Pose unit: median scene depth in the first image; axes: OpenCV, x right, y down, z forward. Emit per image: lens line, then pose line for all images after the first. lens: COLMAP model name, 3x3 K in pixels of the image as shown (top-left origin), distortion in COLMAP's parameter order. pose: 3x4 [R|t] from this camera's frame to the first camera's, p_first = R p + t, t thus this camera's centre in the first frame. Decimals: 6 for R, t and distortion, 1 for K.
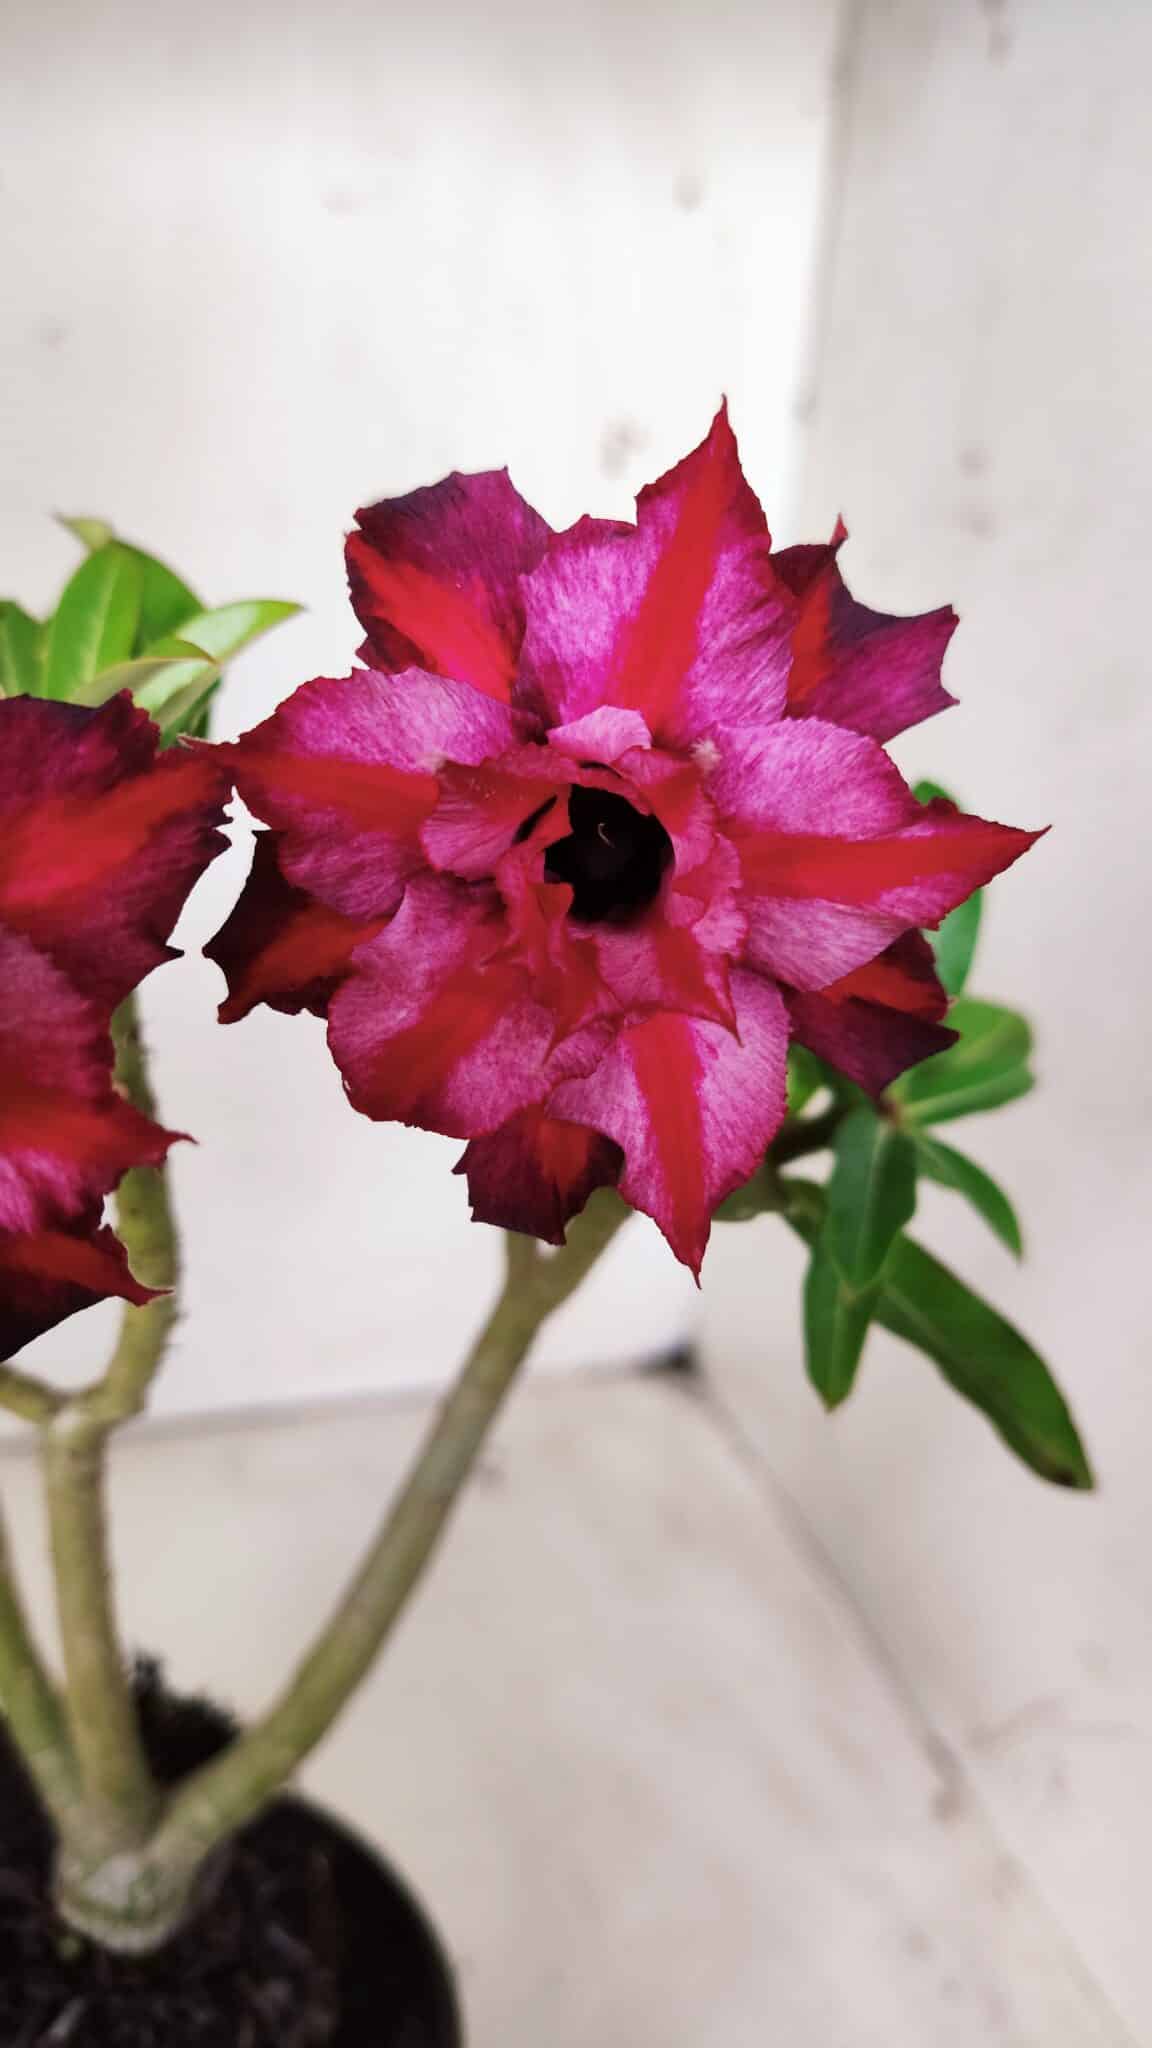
lens RADIAL K [[1551.7, 0, 572.1], [0, 1551.7, 979.5], [0, 0, 1]] dist [0.052997, -0.087935]
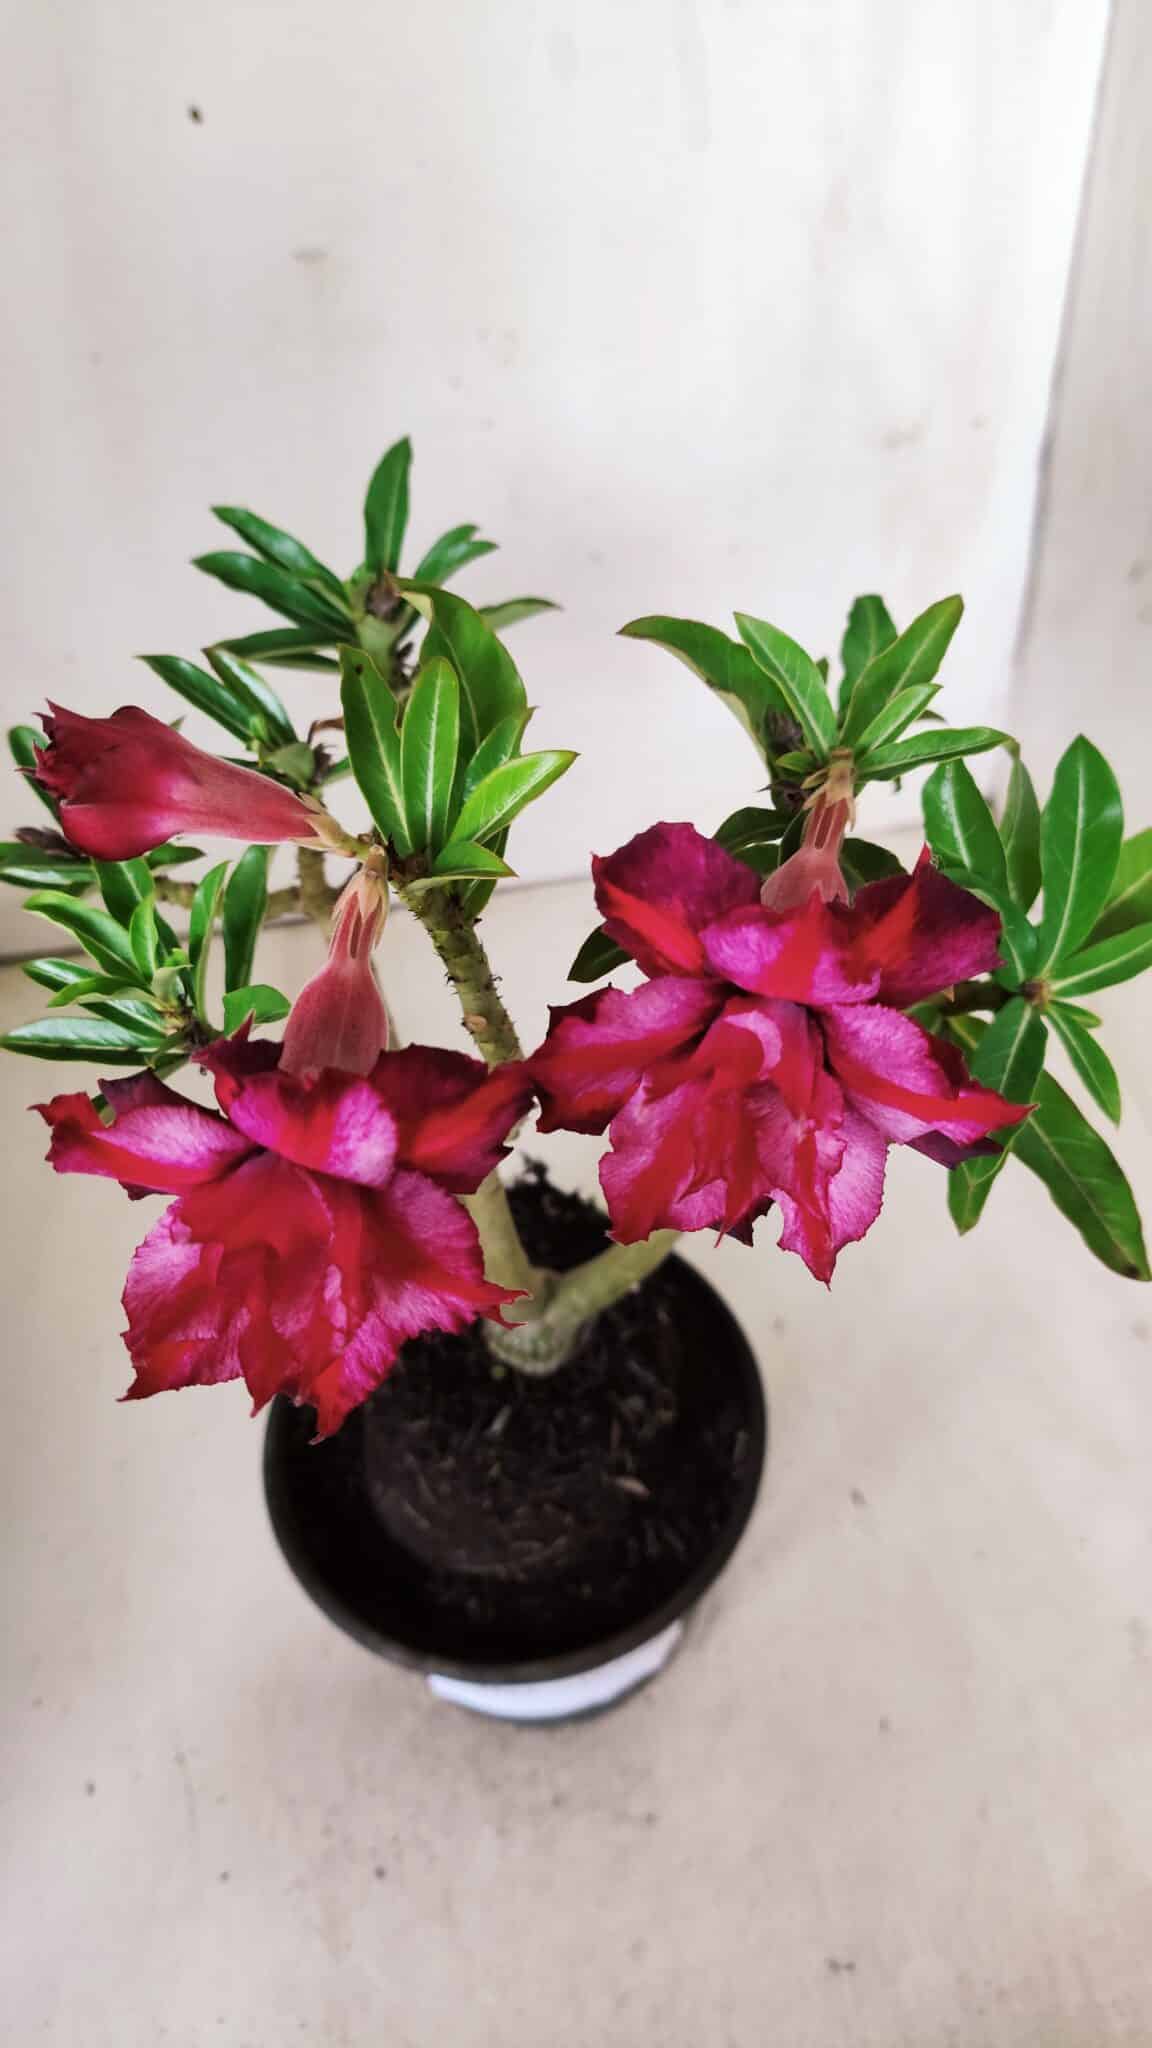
lens RADIAL K [[1551.7, 0, 583.6], [0, 1551.7, 1004.9], [0, 0, 1]] dist [0.052997, -0.087935]
pose [[0.977856, 0.014654, -0.208766, 0.168889], [0.076603, 0.903255, 0.422211, -0.813052], [0.194756, -0.428854, 0.882131, -0.402755]]
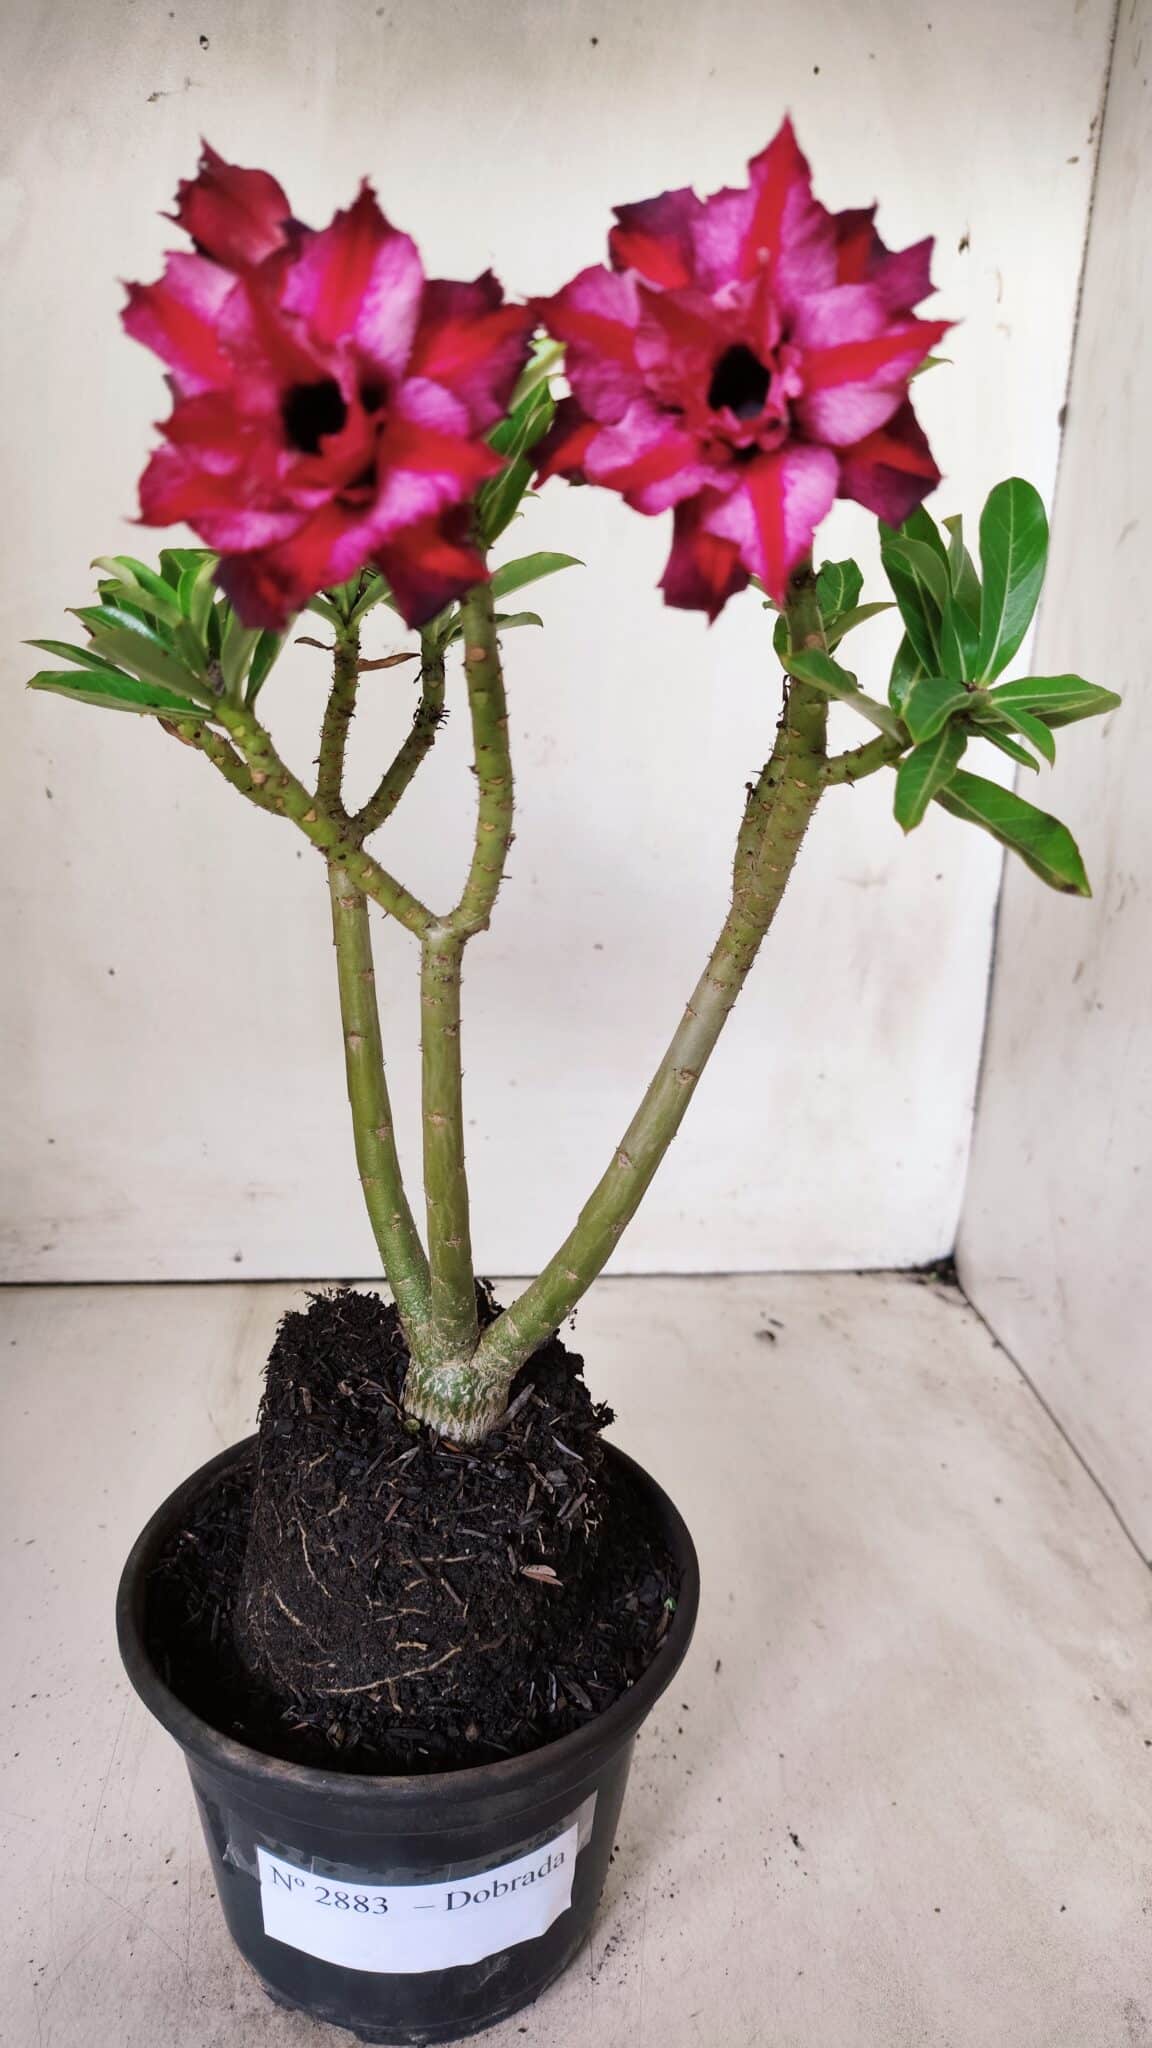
lens RADIAL K [[1551.7, 0, 592.0], [0, 1551.7, 1032.0], [0, 0, 1]] dist [0.052997, -0.087935]
pose [[0.978973, 0.030136, -0.201751, 0.250508], [-0.037718, 0.998715, -0.033842, 0.761928], [0.200472, 0.040740, 0.978852, -0.818525]]
